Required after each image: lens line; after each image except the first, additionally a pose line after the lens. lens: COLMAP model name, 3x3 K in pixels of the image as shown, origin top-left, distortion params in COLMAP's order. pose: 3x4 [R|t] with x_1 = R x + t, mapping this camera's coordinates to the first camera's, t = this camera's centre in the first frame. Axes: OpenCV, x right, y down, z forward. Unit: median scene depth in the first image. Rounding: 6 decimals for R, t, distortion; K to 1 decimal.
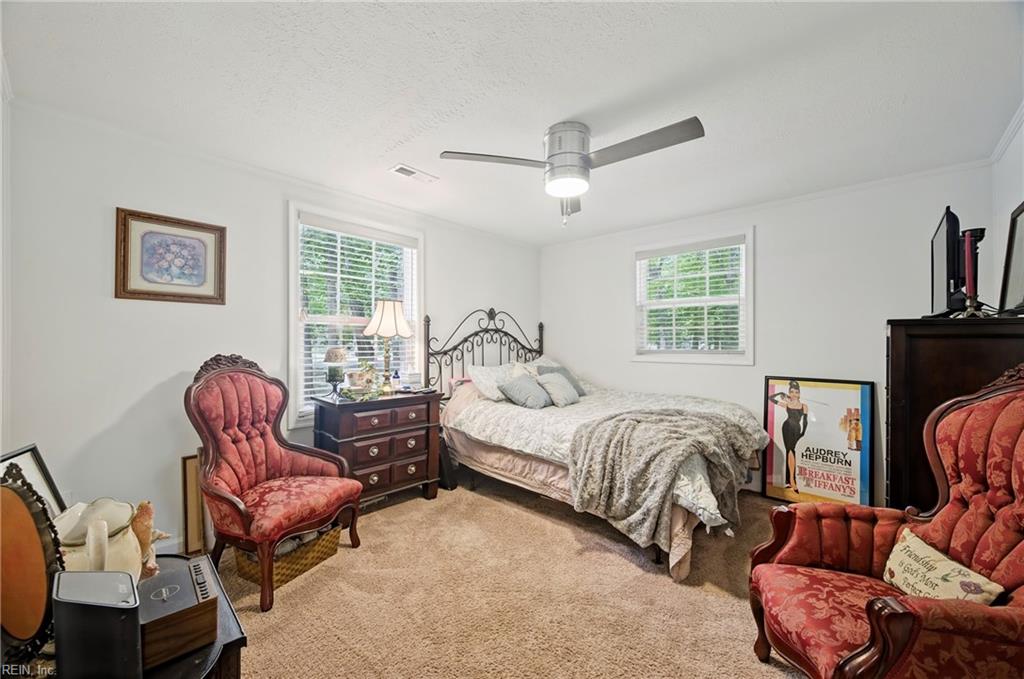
lens RADIAL K [[397.2, 0, 509.4], [0, 397.2, 338.2], [0, 0, 1]] dist [0.003836, -0.000709]
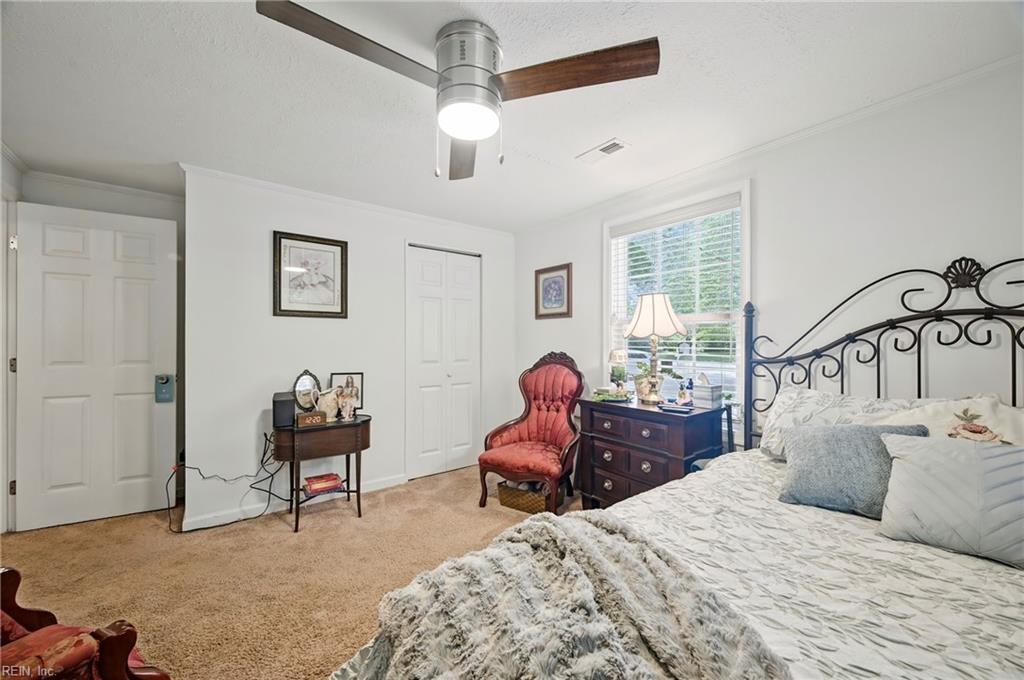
lens RADIAL K [[397.2, 0, 510.8], [0, 397.2, 344.7], [0, 0, 1]] dist [0.003836, -0.000709]
pose [[-0.179583, -0.001713, -0.983741, 0.486315], [0.005263, 0.999982, -0.002702, 0.011700], [0.983729, -0.005663, -0.179570, 0.700745]]
